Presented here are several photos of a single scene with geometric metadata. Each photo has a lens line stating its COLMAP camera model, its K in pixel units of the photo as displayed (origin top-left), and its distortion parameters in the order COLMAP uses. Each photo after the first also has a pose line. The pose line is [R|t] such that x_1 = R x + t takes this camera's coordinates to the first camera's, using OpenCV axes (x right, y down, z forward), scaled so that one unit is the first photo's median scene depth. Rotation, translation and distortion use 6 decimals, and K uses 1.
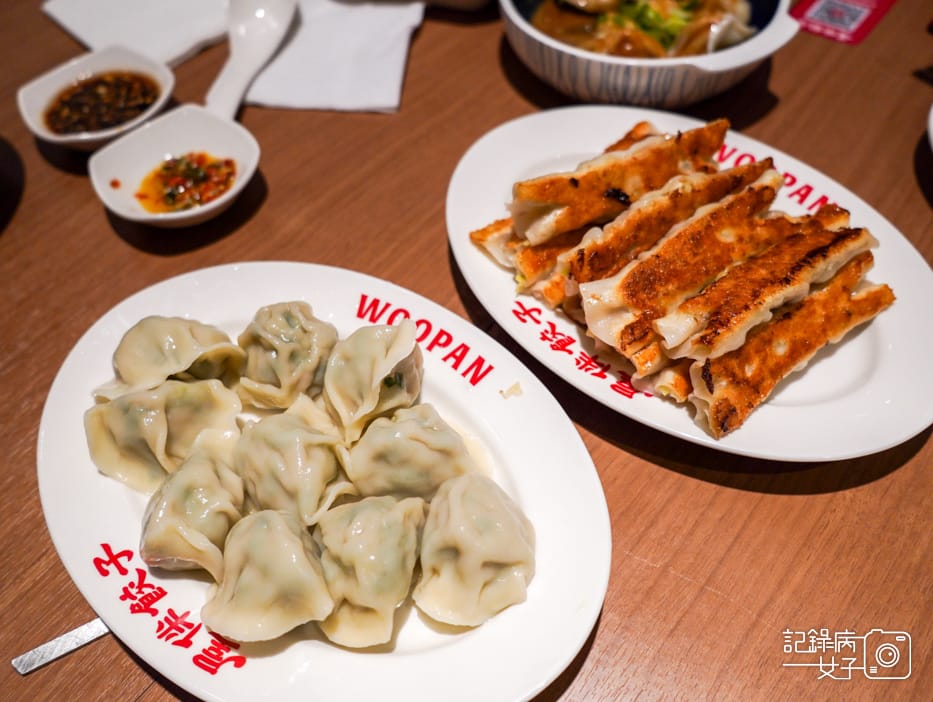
lens RADIAL K [[764.9, 0, 466.5], [0, 764.9, 351.0], [0, 0, 1]] dist [-0.009827, 0.003000]
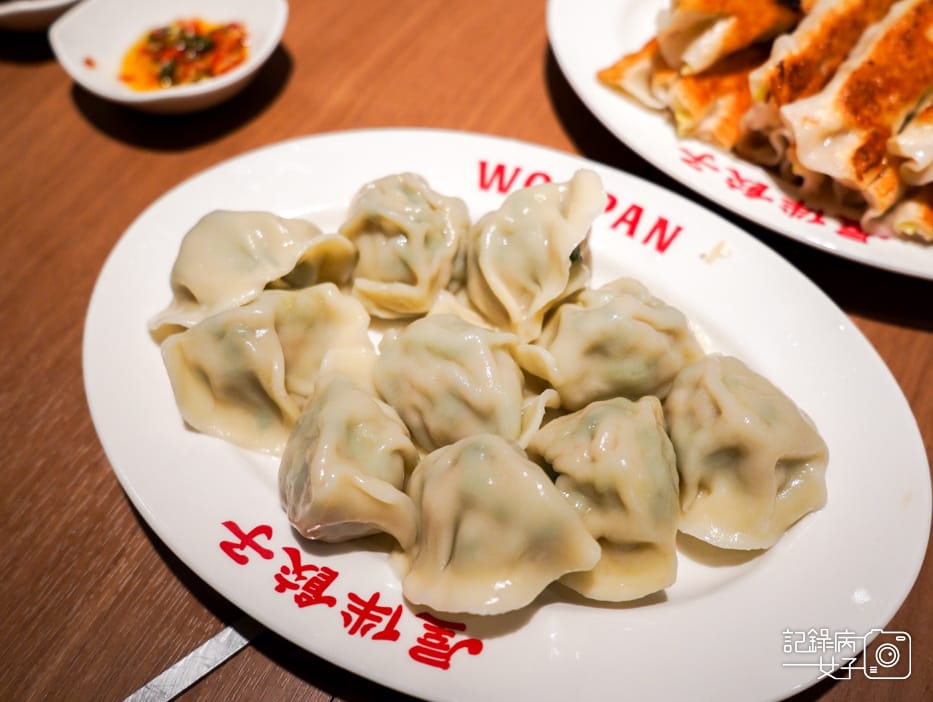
lens RADIAL K [[835.1, 0, 482.4], [0, 835.1, 340.9], [0, 0, 1]] dist [-0.000524, -0.001106]
pose [[0.984865, -0.125950, 0.119070, -0.278218], [0.120973, 0.991486, 0.048167, 0.069583], [-0.124123, -0.033034, 0.991717, 0.187038]]
